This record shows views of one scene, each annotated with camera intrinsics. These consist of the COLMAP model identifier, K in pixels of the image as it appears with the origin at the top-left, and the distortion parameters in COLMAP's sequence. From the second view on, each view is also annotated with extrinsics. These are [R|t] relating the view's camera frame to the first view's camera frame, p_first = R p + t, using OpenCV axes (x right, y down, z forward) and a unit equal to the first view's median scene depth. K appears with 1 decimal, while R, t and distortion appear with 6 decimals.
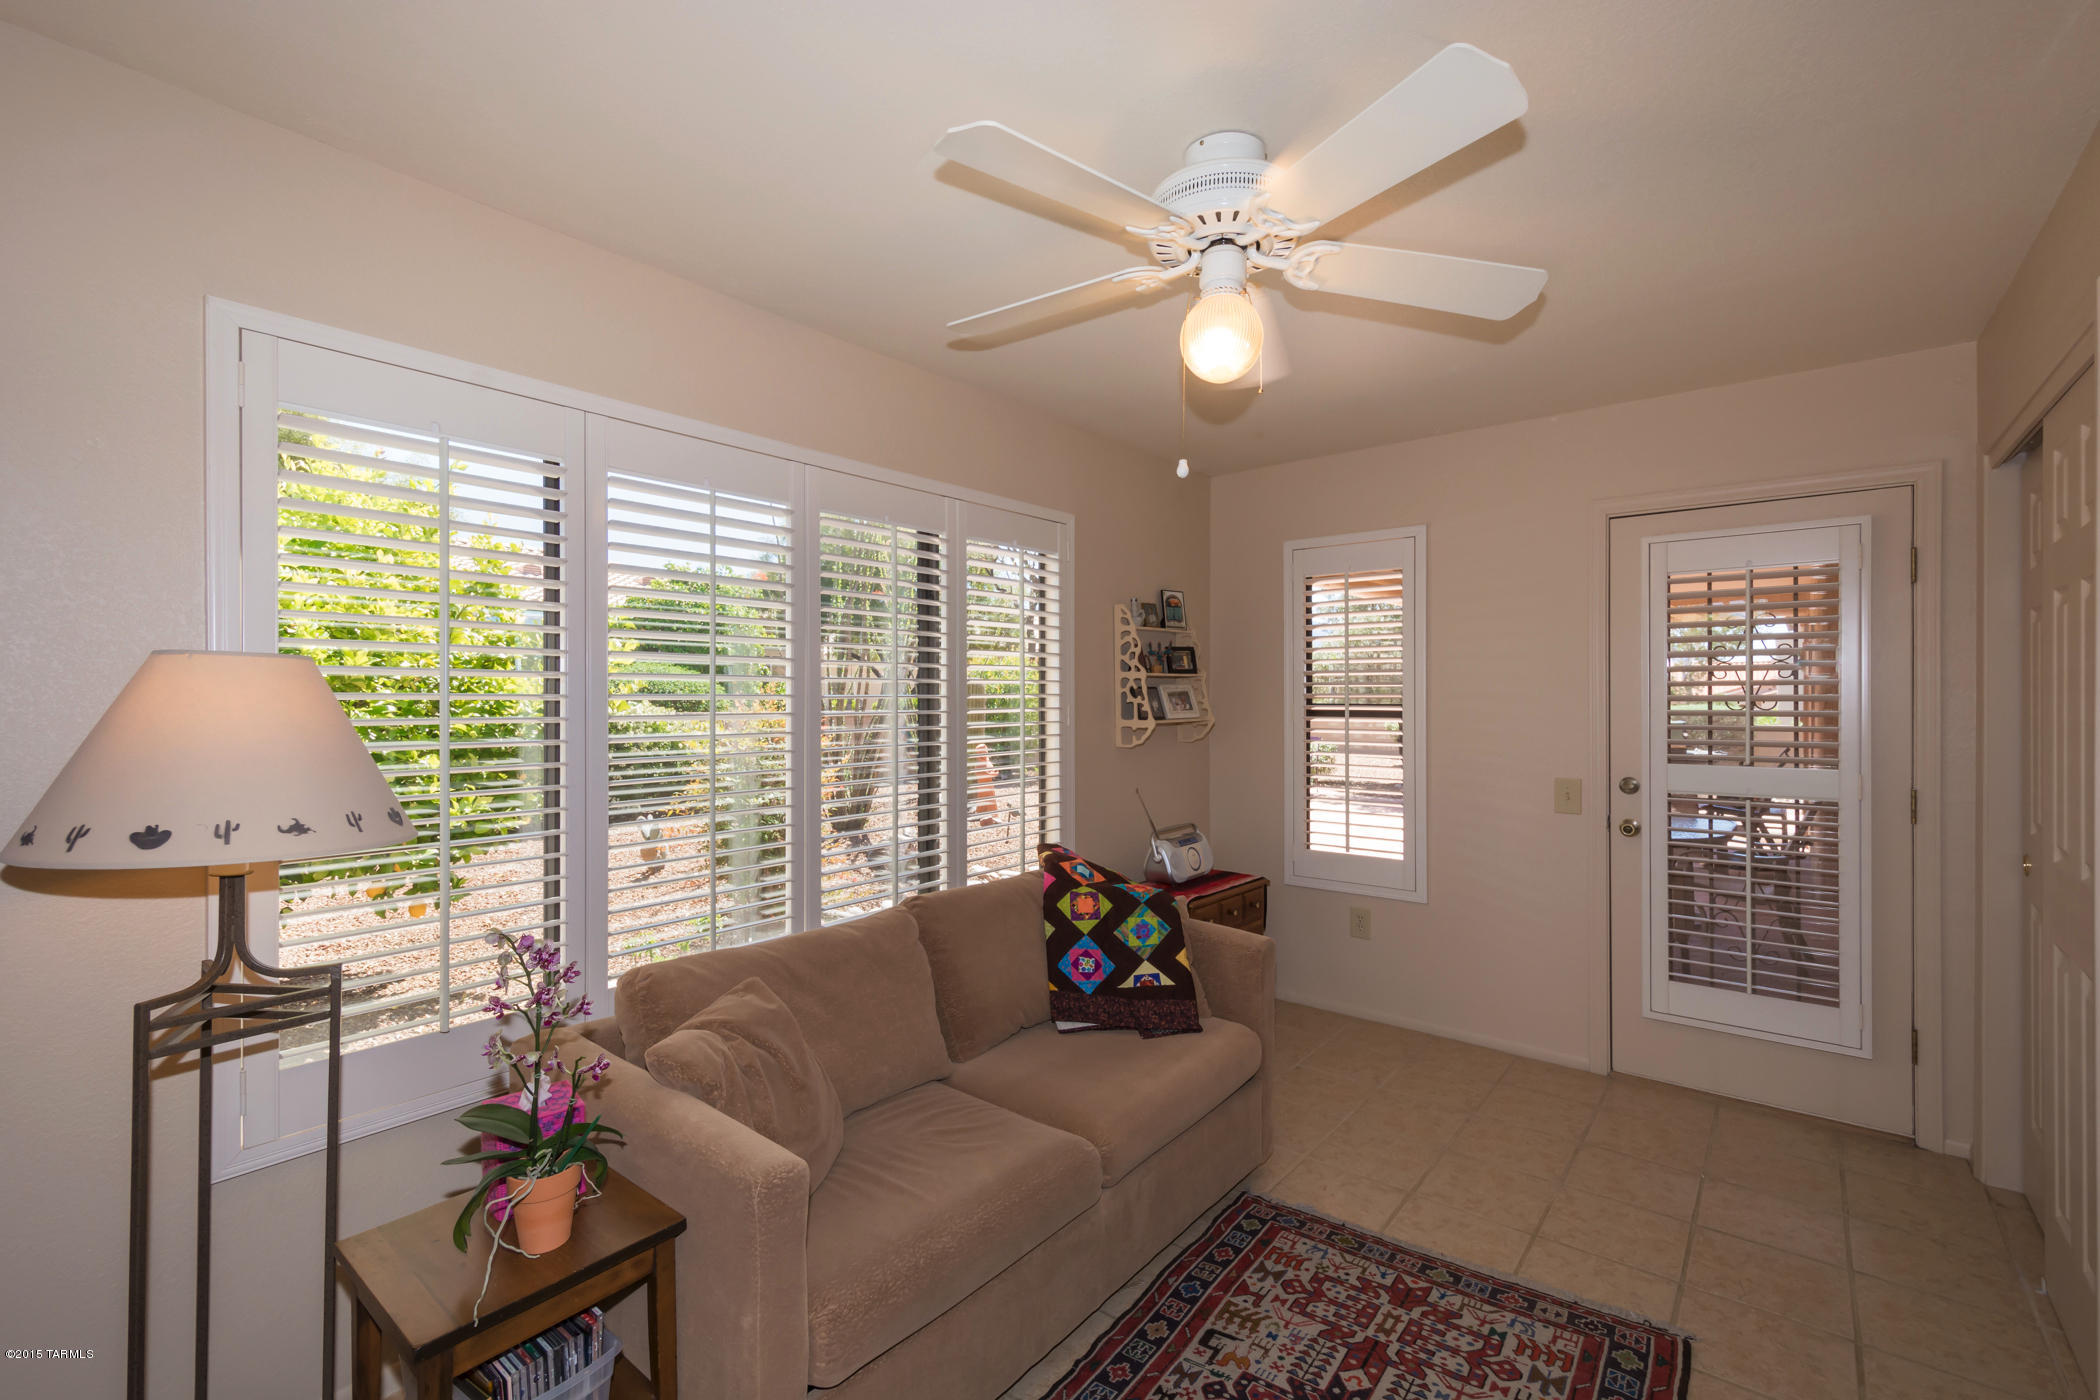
lens RADIAL K [[917.8, 0, 1055.4], [0, 917.8, 685.7], [0, 0, 1]] dist [0.022437, -0.010504]
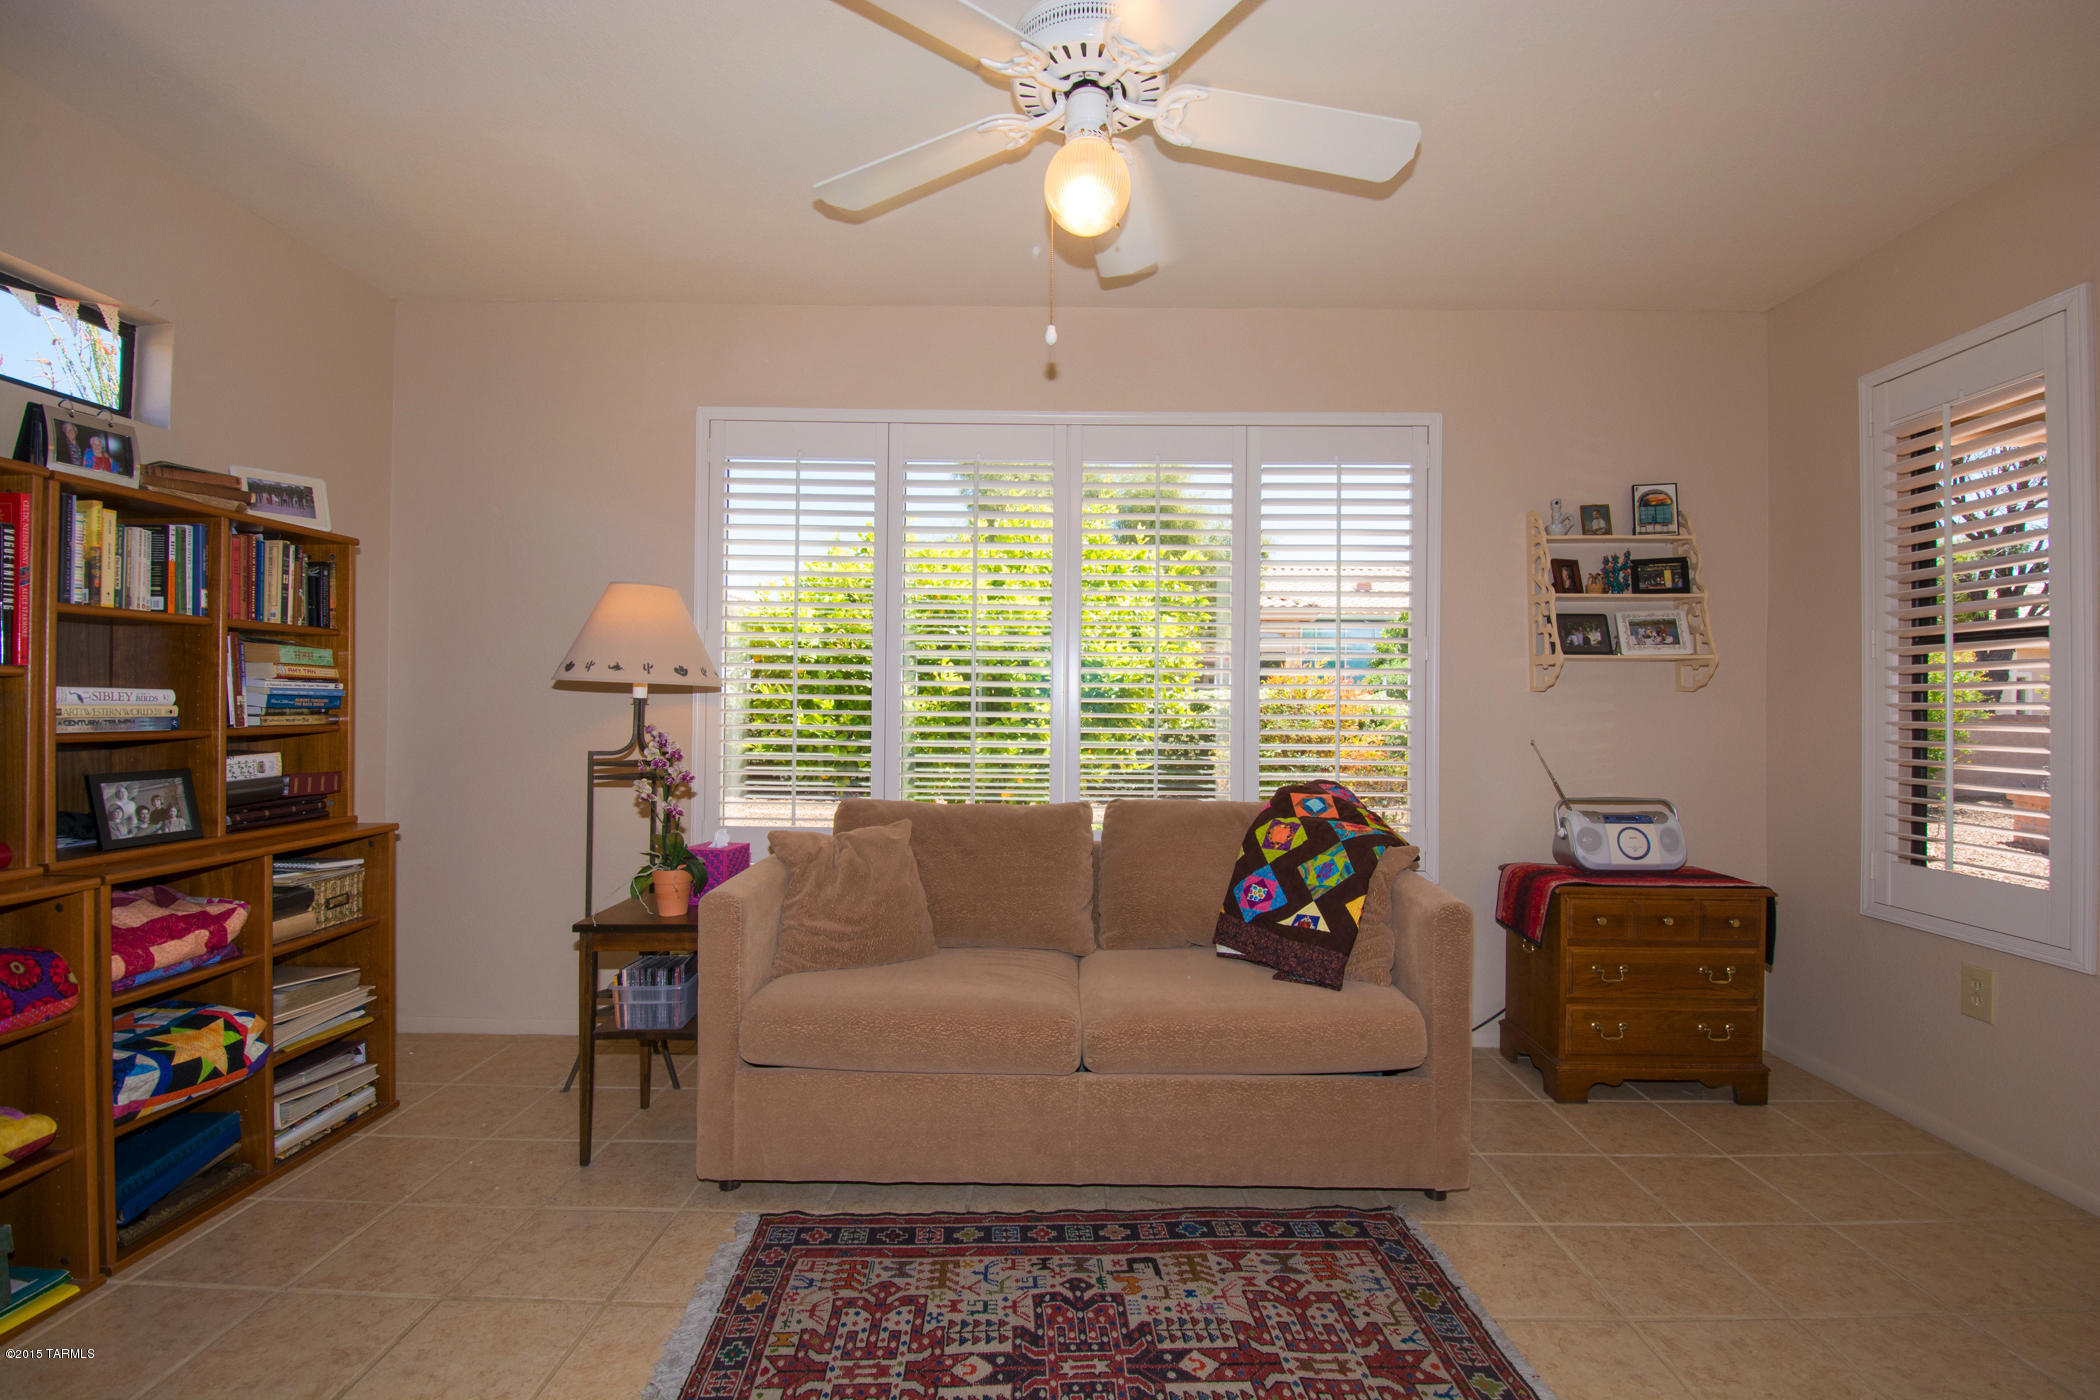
lens RADIAL K [[917.8, 0, 1055.4], [0, 917.8, 685.7], [0, 0, 1]] dist [0.022437, -0.010504]
pose [[0.618450, -0.012495, -0.785724, 0.650811], [-0.003975, 0.999811, -0.019029, 0.116245], [0.785814, 0.014892, 0.618284, 0.275390]]
